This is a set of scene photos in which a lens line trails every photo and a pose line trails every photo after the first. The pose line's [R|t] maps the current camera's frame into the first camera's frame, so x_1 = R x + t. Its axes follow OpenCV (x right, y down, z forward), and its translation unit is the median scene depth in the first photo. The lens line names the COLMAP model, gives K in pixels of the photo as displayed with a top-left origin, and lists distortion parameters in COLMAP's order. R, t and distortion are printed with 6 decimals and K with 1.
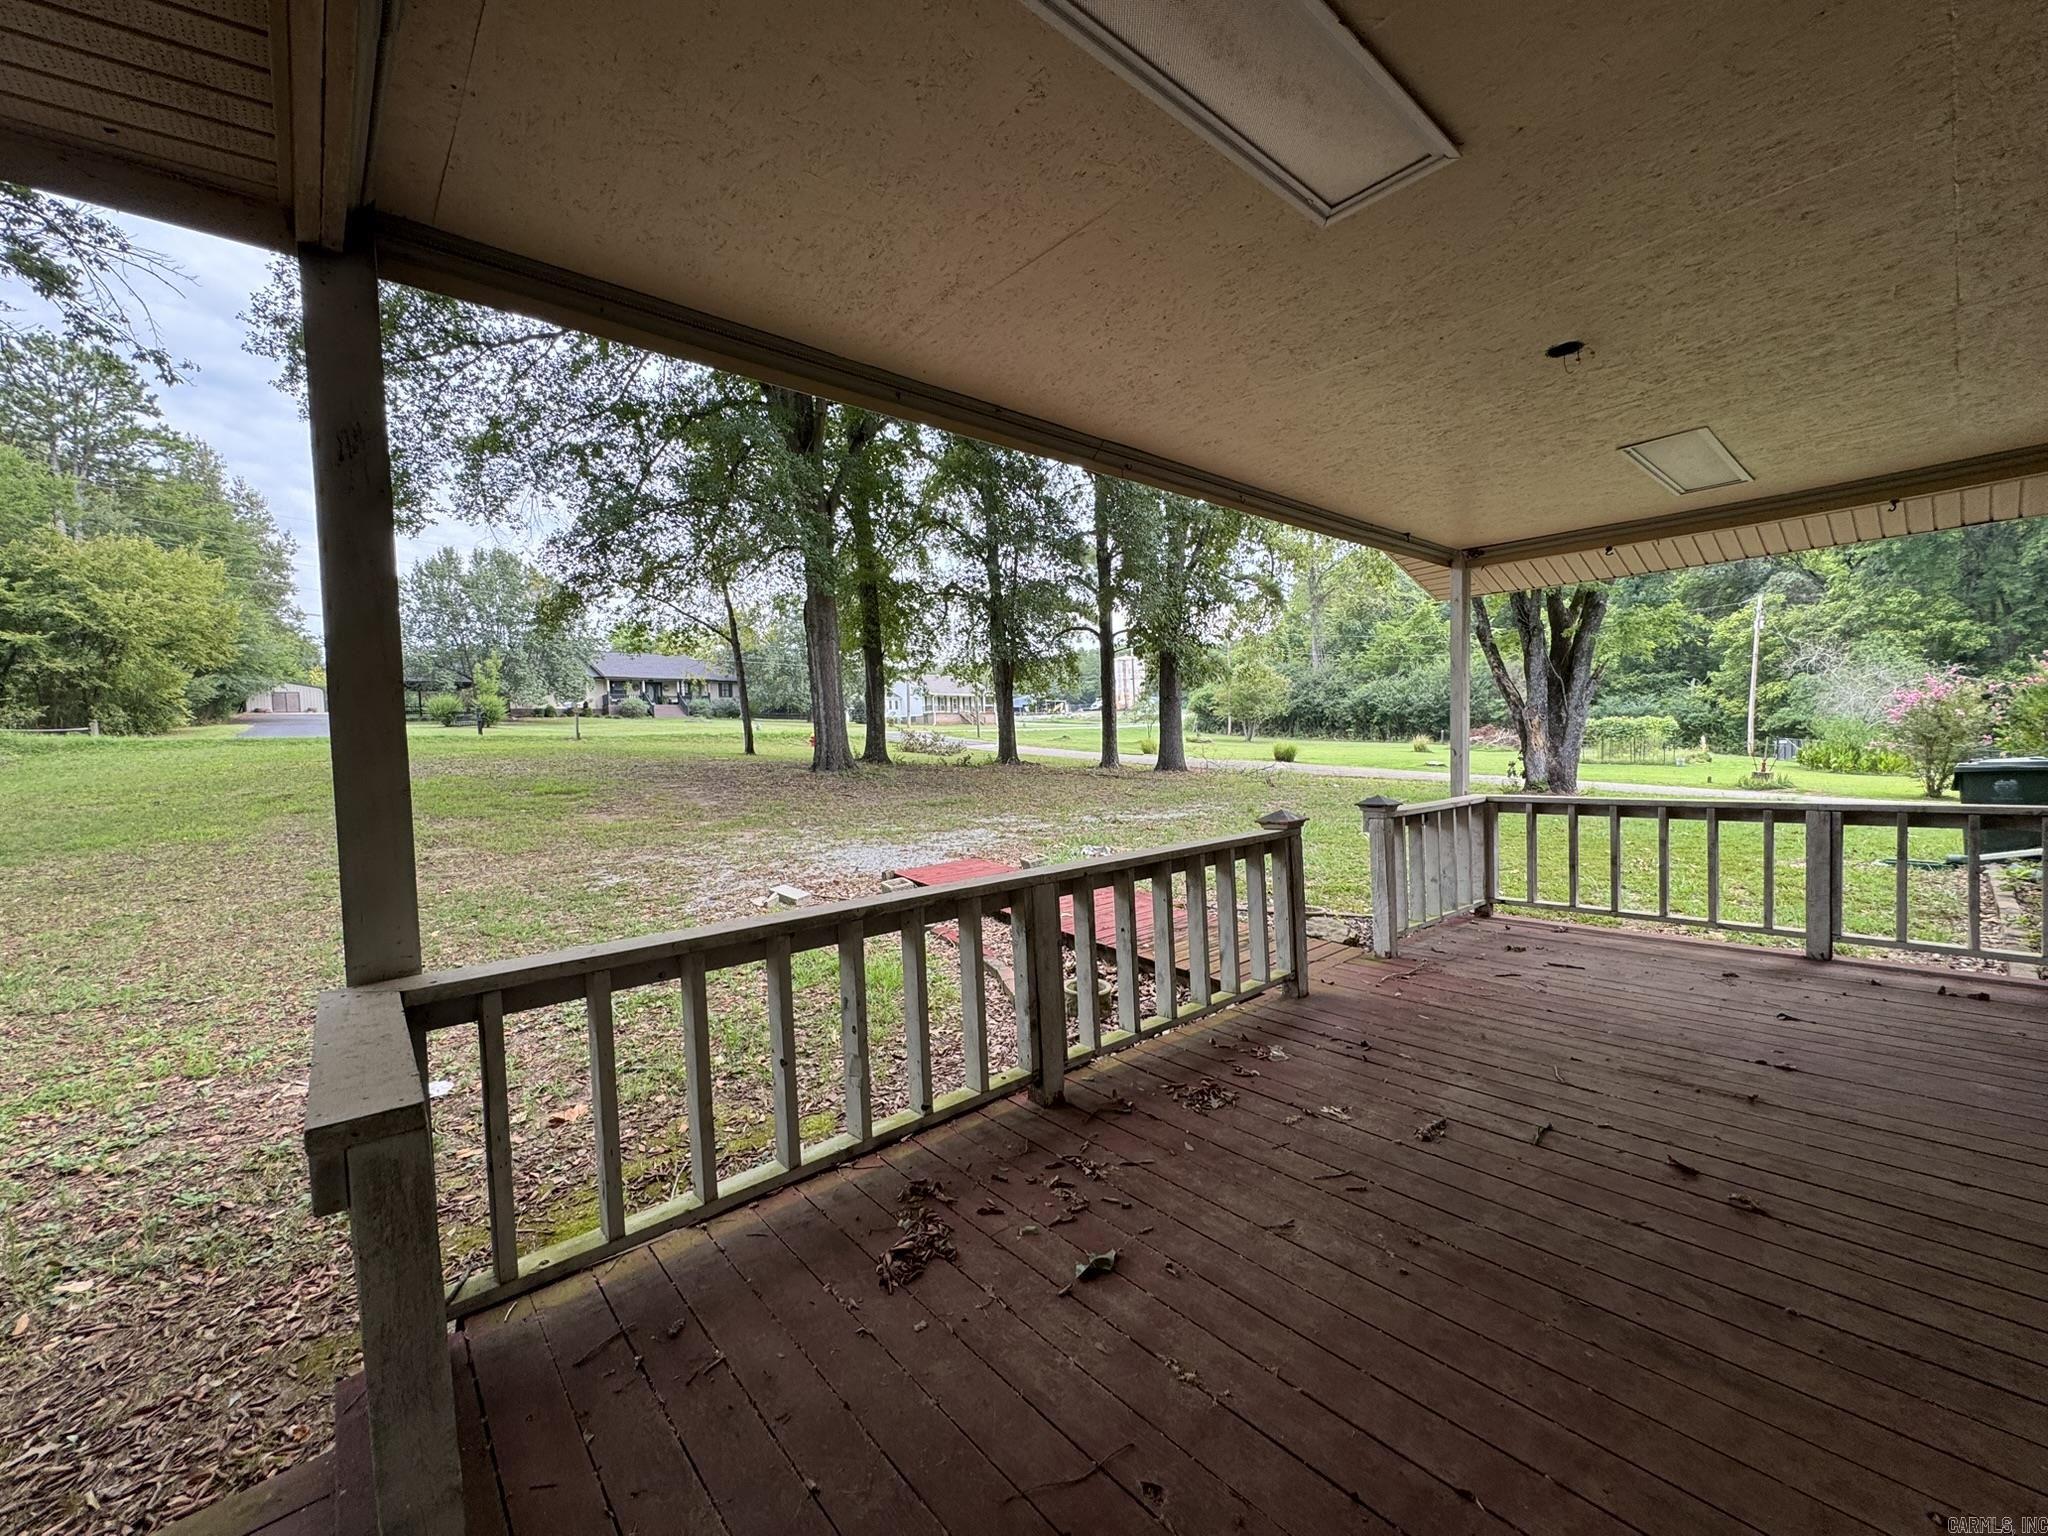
lens RADIAL K [[826.8, 0, 1014.9], [0, 826.8, 775.0], [0, 0, 1]] dist [-0.001345, -0.000146]
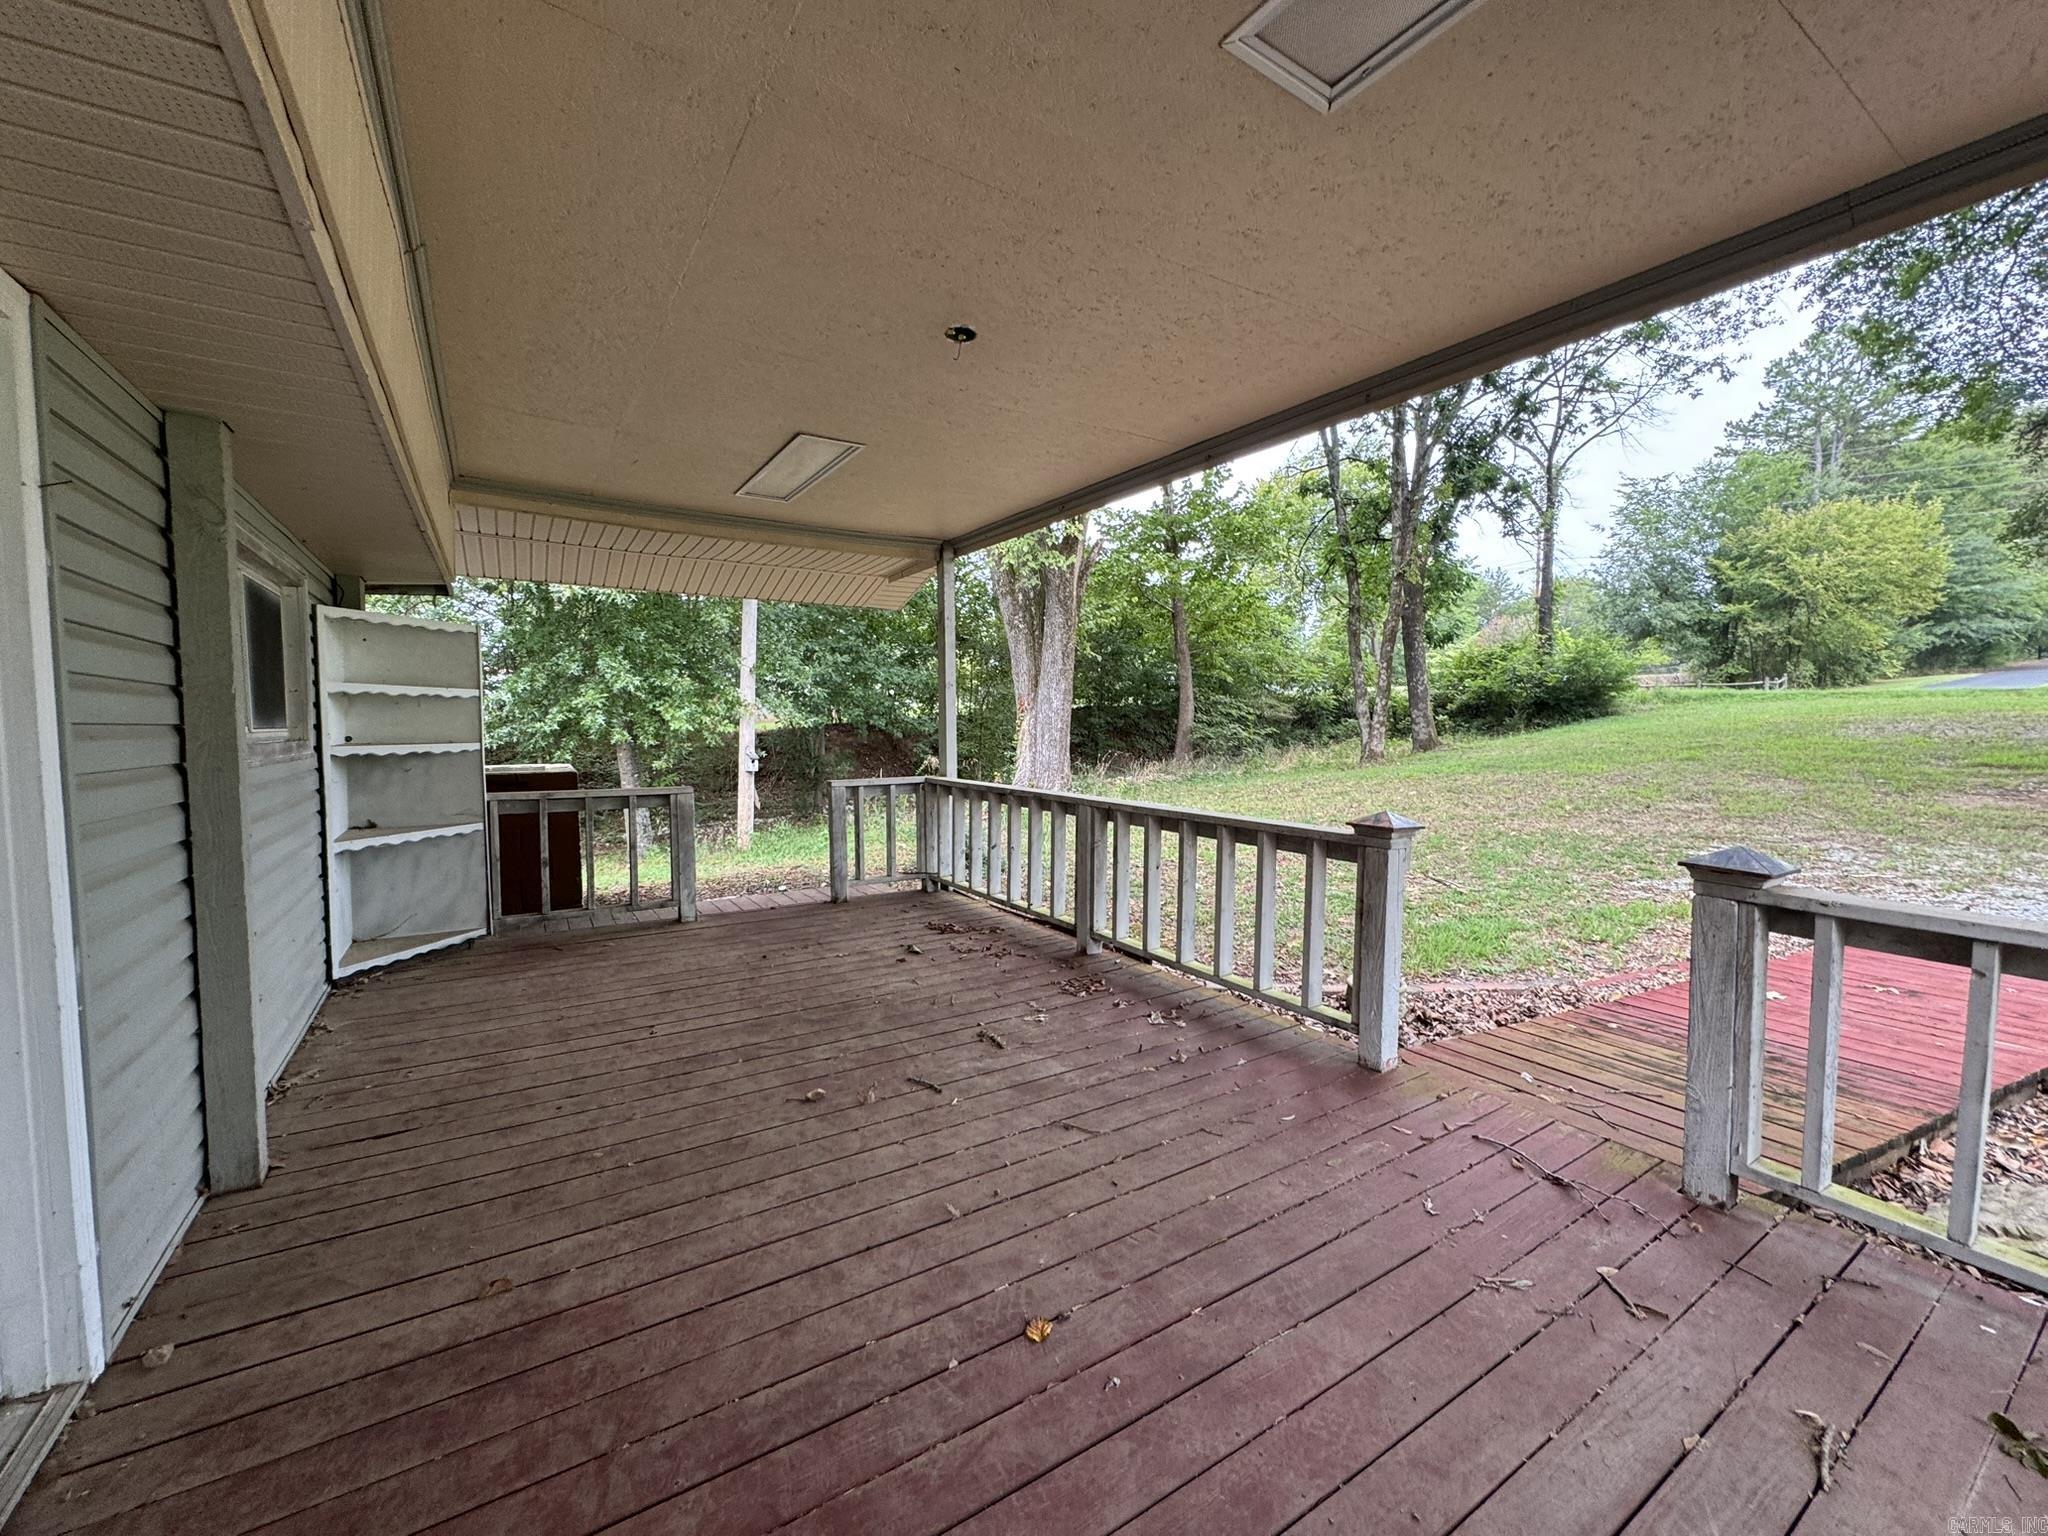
lens RADIAL K [[826.8, 0, 1017.0], [0, 826.8, 769.5], [0, 0, 1]] dist [-0.001345, -0.000146]
pose [[-0.151597, 0.094349, -0.983929, 0.306254], [-0.040477, 0.994006, 0.101551, -0.015033], [0.987613, 0.055222, -0.146870, 0.222427]]
